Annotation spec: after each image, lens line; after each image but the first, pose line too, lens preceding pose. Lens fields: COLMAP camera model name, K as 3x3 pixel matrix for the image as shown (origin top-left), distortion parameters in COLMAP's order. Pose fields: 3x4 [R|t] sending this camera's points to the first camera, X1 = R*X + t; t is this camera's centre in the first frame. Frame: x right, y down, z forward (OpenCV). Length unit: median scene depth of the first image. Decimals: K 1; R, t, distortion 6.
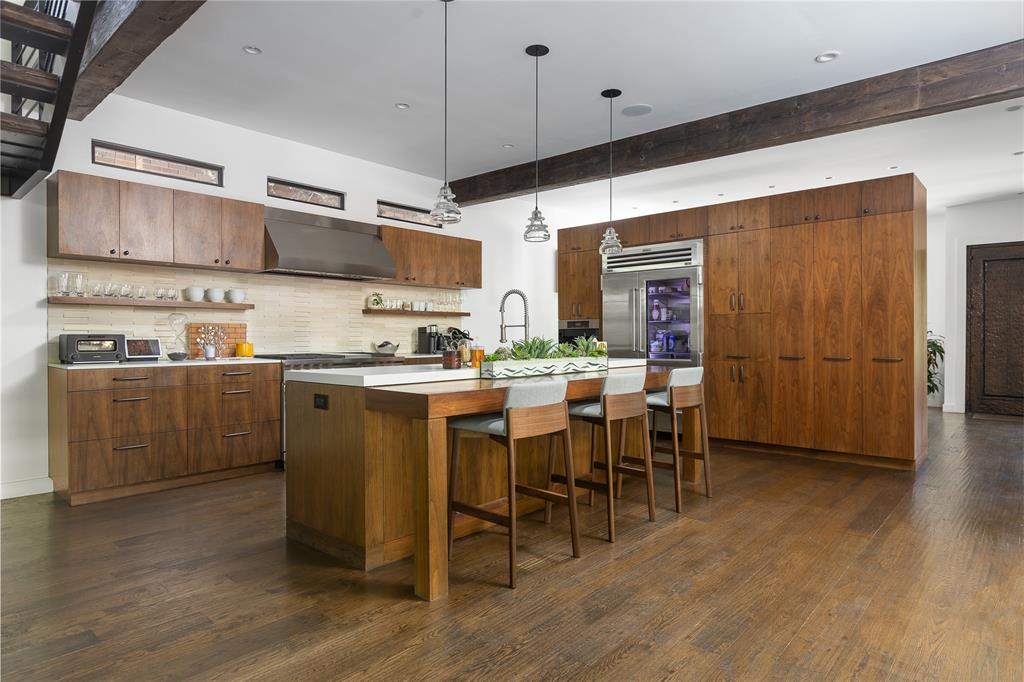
lens RADIAL K [[581.1, 0, 513.7], [0, 581.1, 334.1], [0, 0, 1]] dist [0.014734, -0.002758]
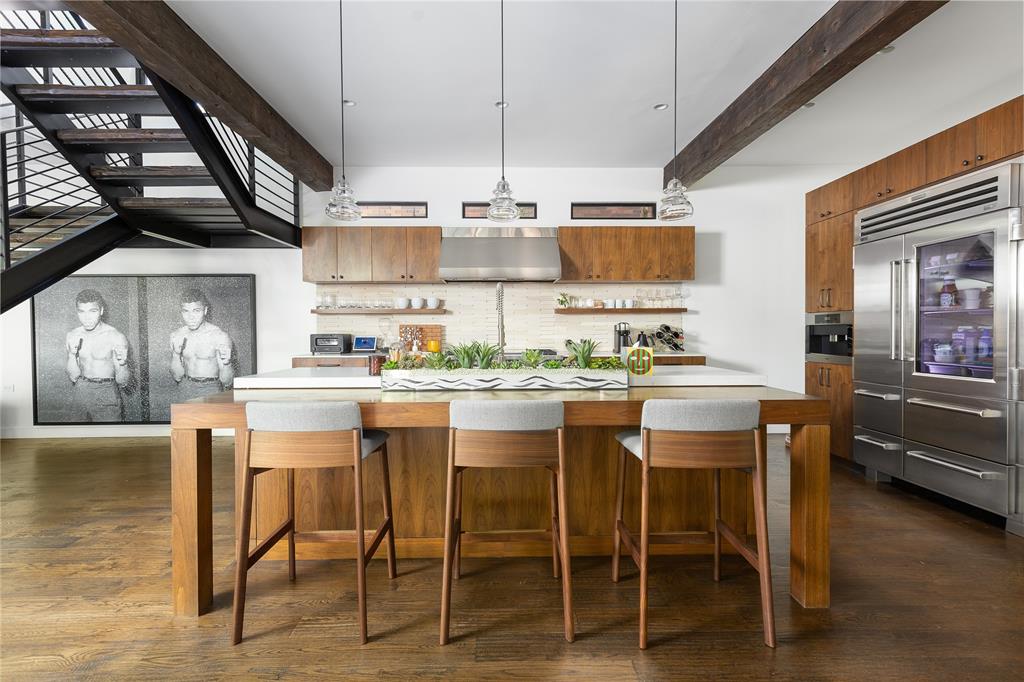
lens RADIAL K [[475.4, 0, 513.9], [0, 475.4, 339.3], [0, 0, 1]] dist [0.000080, -0.000048]
pose [[0.682559, 0.010094, -0.730761, 0.328506], [0.005954, 0.999795, 0.019372, -0.005537], [0.730806, -0.017574, 0.682359, 0.357191]]
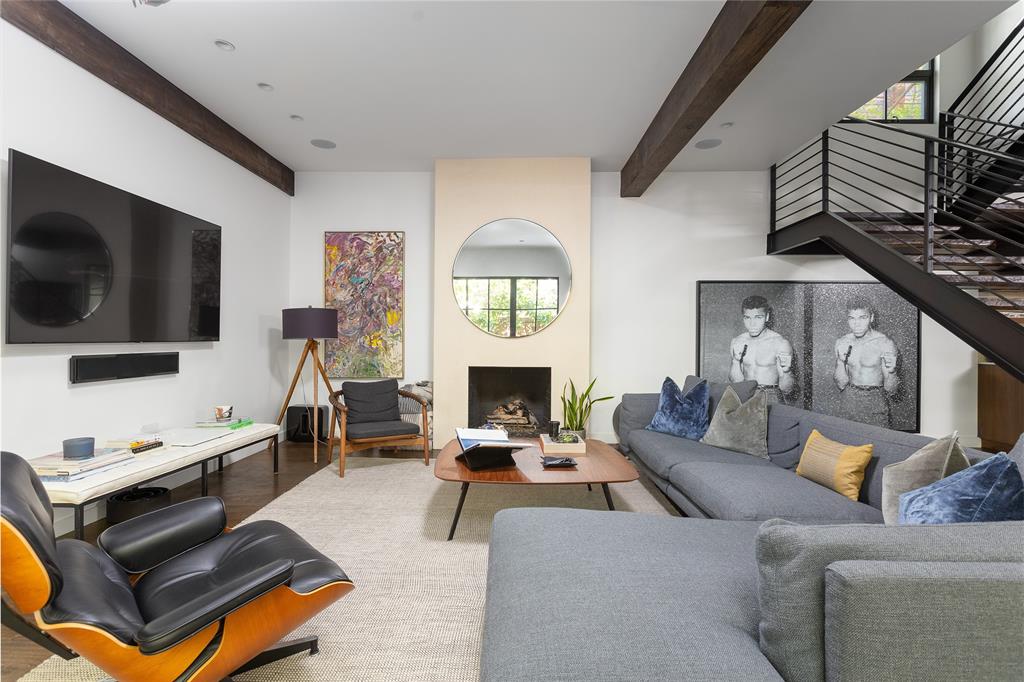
lens RADIAL K [[479.4, 0, 508.9], [0, 479.4, 339.4], [0, 0, 1]] dist [0.000118, 0.000065]
pose [[0.649362, 0.007528, -0.760443, -0.430475], [-0.004939, 0.999972, 0.005682, -0.007332], [0.760464, 0.000067, 0.649380, -0.485412]]
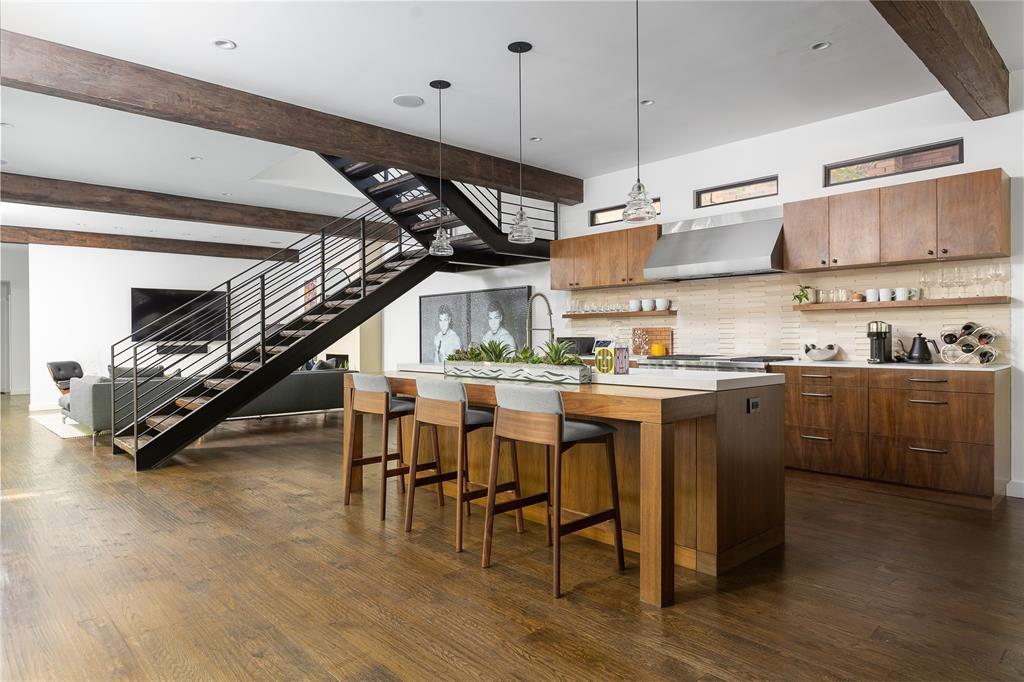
lens RADIAL K [[609.2, 0, 504.7], [0, 609.2, 344.3], [0, 0, 1]] dist [-0.025243, 0.002623]
pose [[-0.101130, 0.009380, -0.994829, 0.657288], [0.005530, 0.999945, 0.008866, 0.001957], [0.994858, -0.004605, -0.101177, 0.675730]]
